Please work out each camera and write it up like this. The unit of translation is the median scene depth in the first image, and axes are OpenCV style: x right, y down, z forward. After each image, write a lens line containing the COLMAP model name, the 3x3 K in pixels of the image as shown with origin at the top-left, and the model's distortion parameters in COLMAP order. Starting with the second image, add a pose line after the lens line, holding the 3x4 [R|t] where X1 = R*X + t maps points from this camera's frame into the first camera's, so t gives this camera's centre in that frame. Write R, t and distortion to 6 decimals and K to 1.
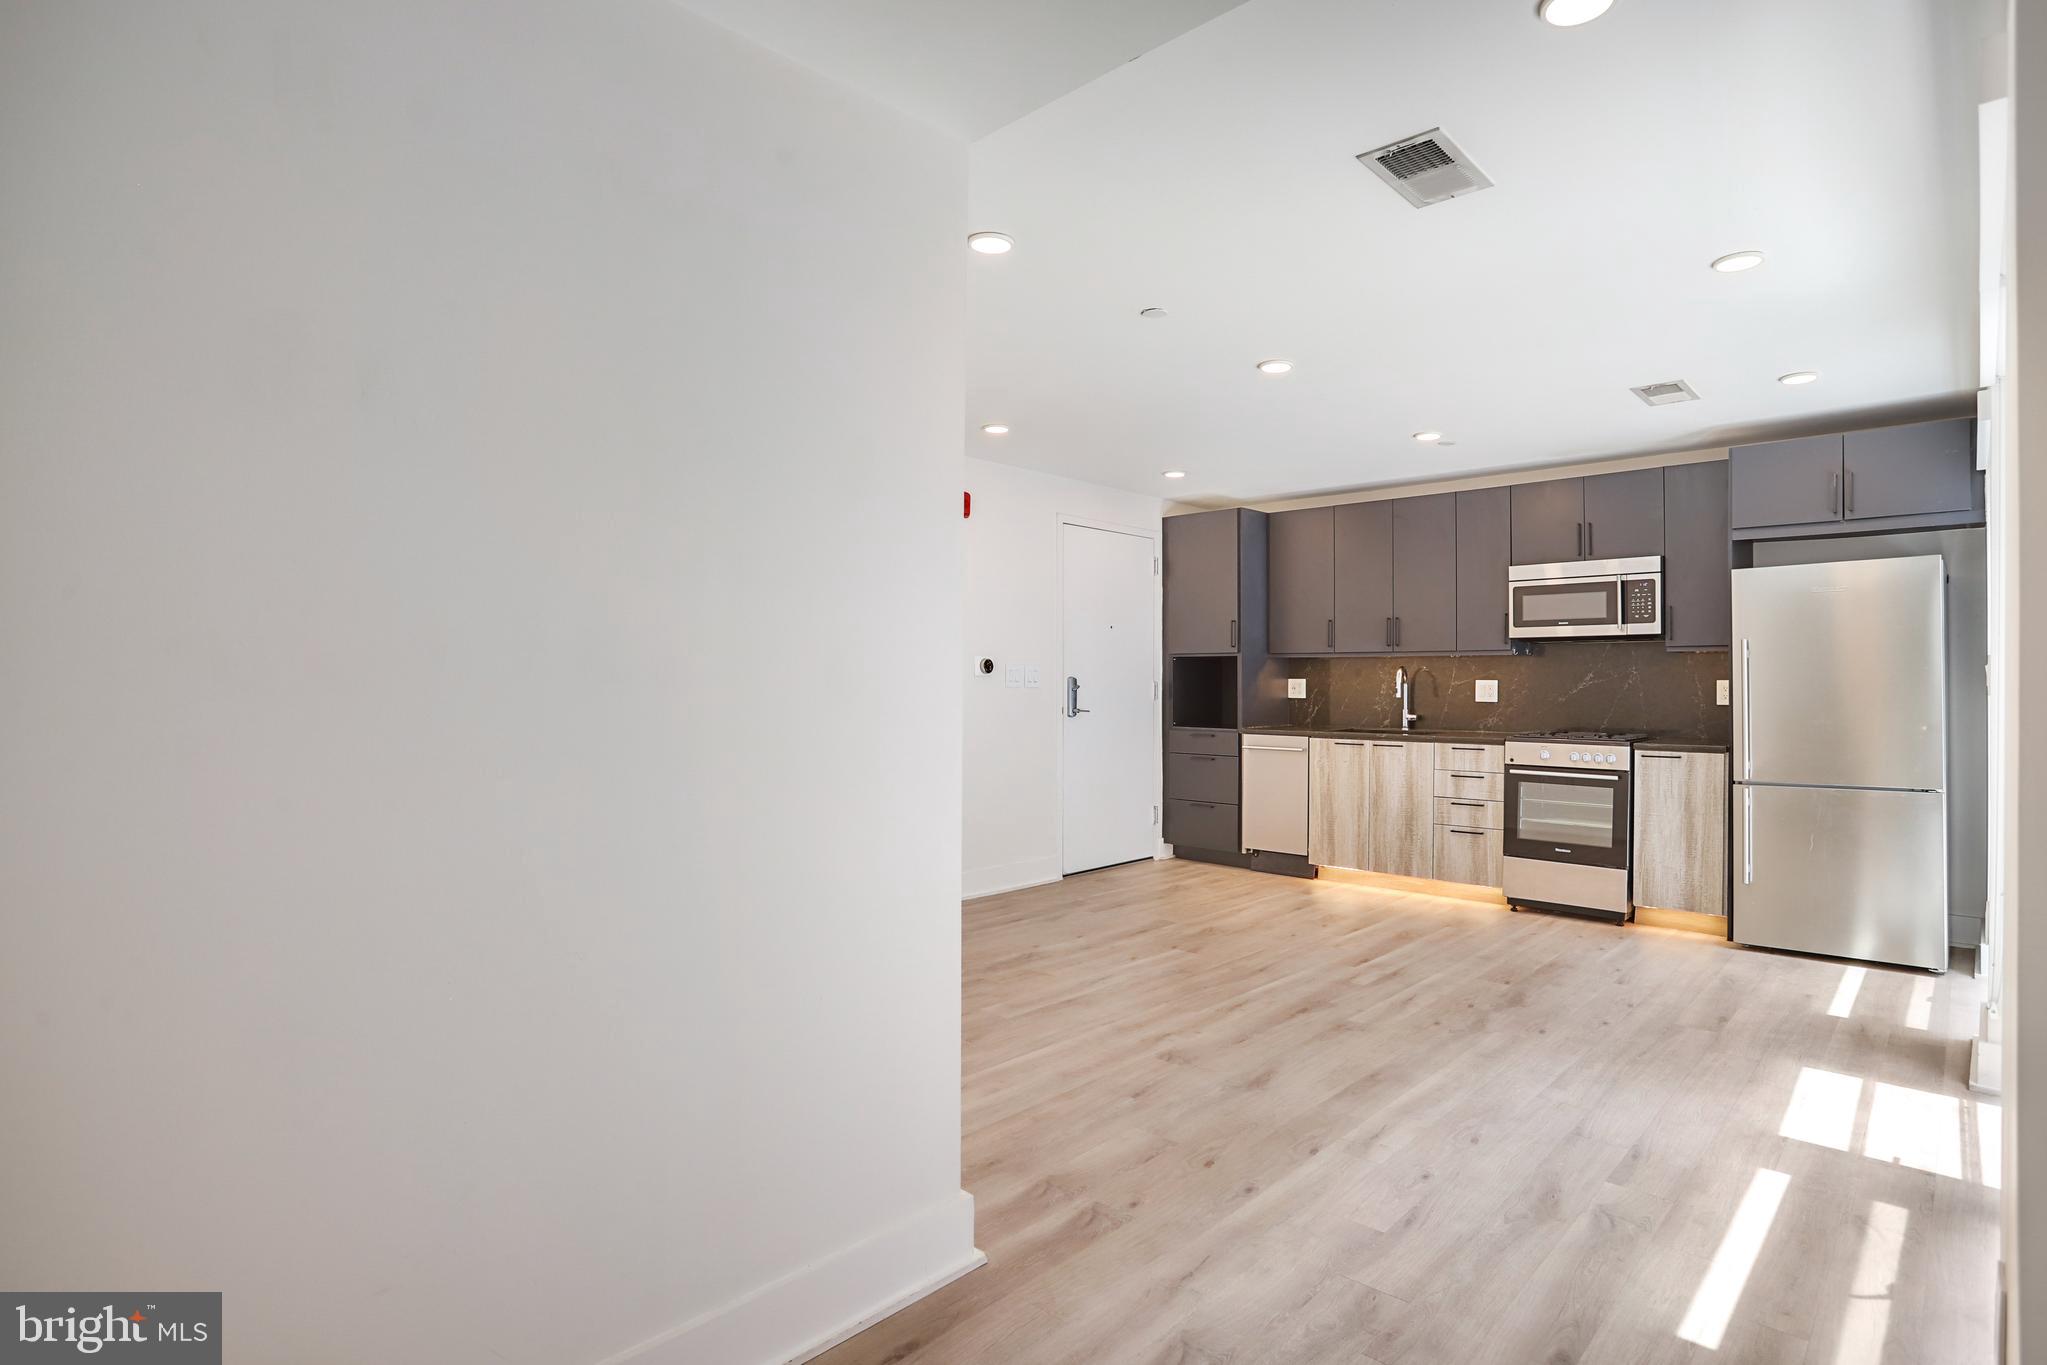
lens RADIAL K [[1060.7, 0, 1032.0], [0, 1060.7, 667.2], [0, 0, 1]] dist [-0.069940, 0.028232]
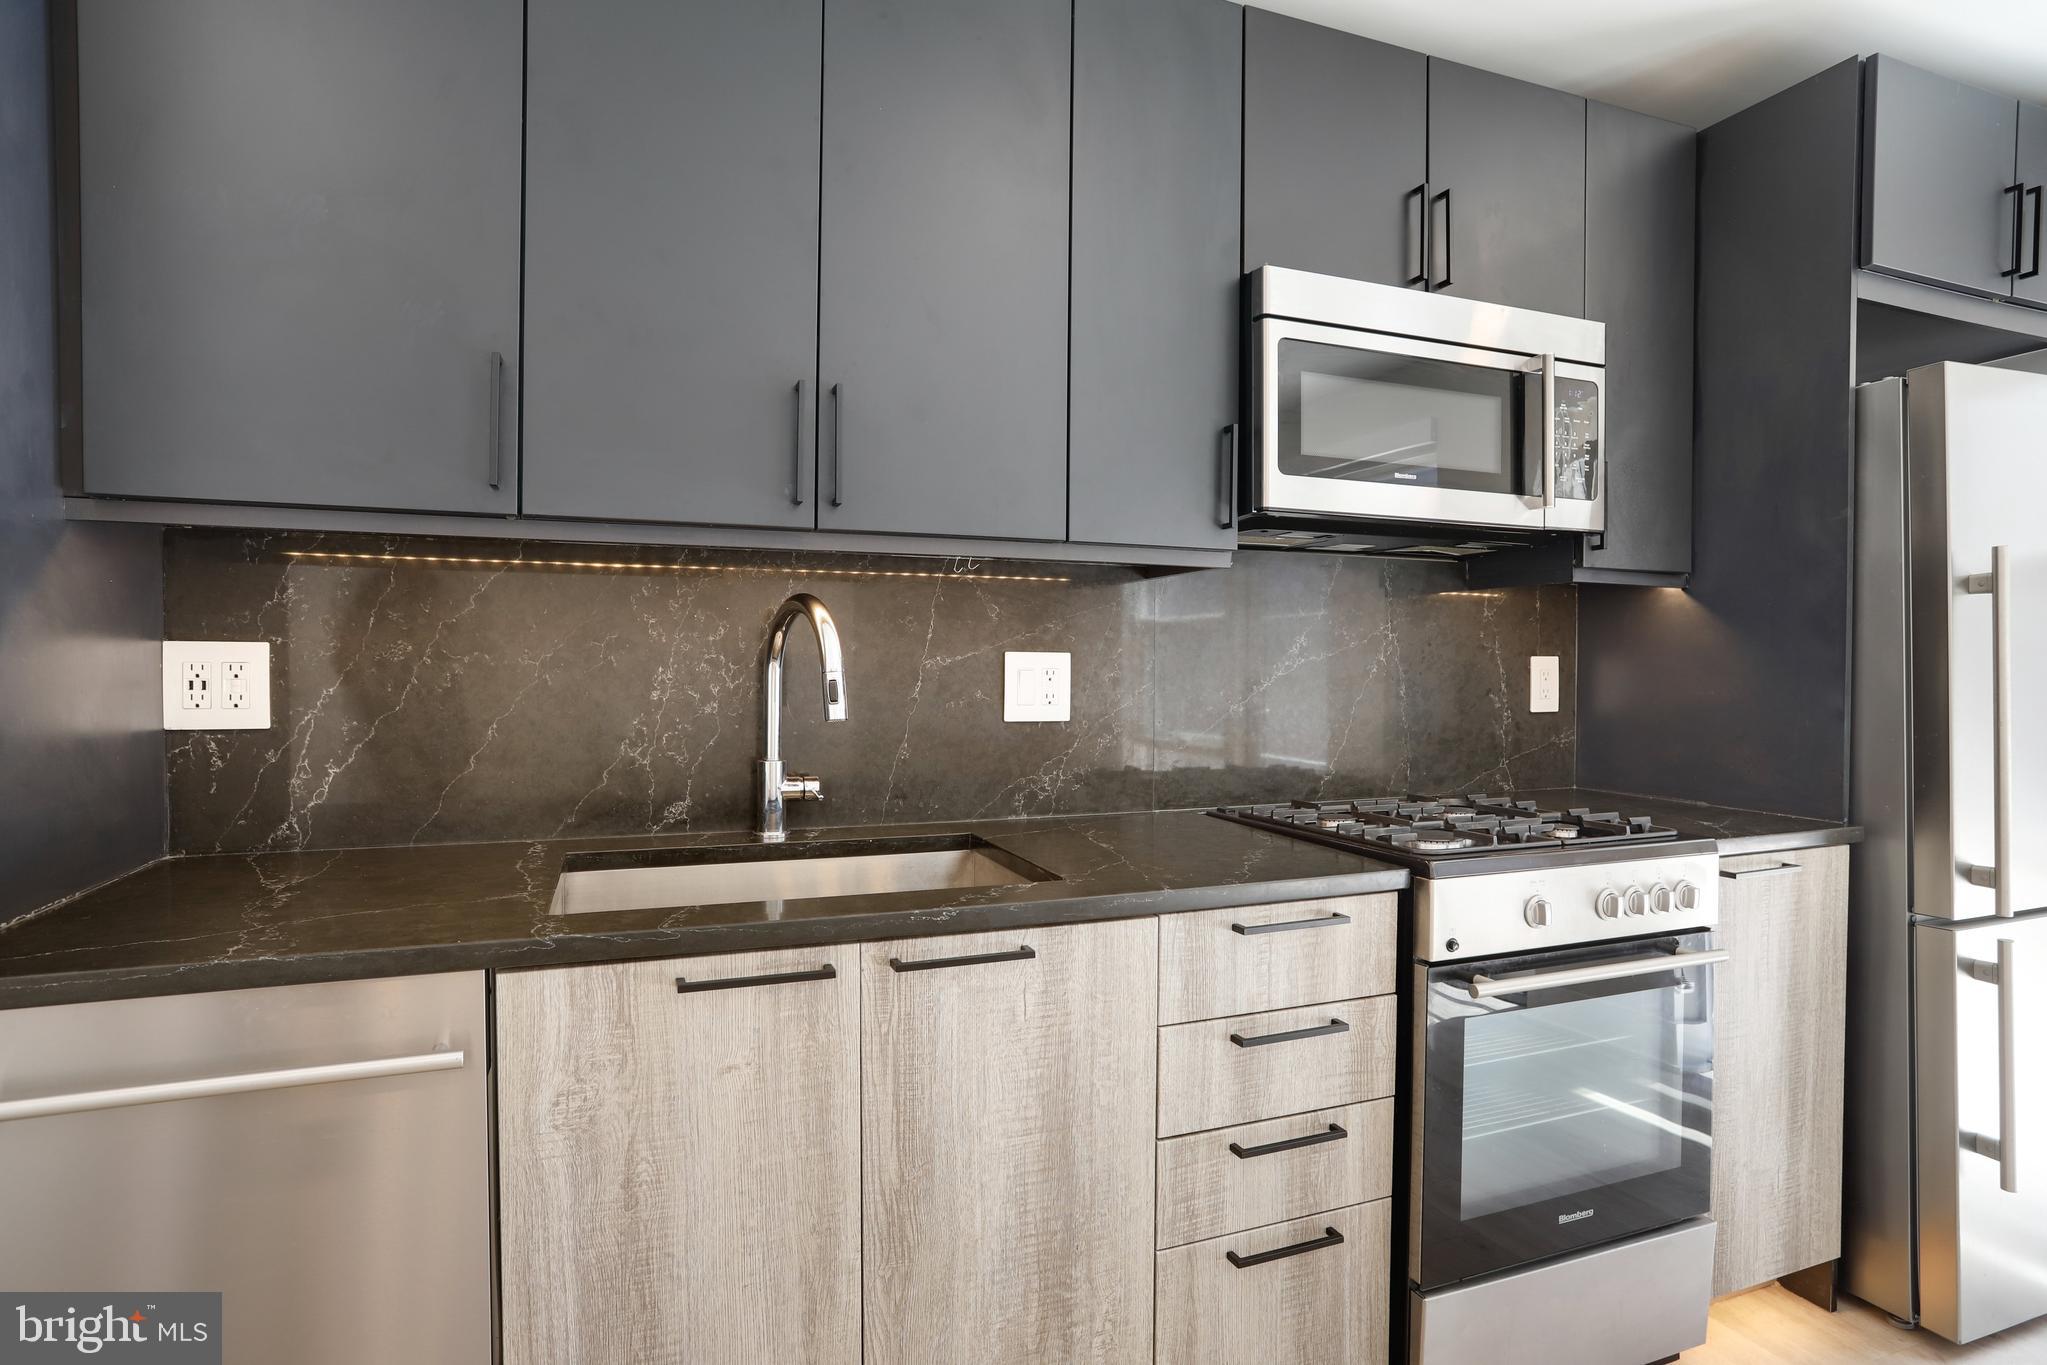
lens RADIAL K [[1060.7, 0, 1048.8], [0, 1060.7, 694.7], [0, 0, 1]] dist [-0.069940, 0.028232]
pose [[0.429090, -0.021794, 0.902999, 0.182739], [-0.012606, 0.999467, 0.030112, 0.018741], [-0.903174, -0.024304, 0.428587, 1.039940]]
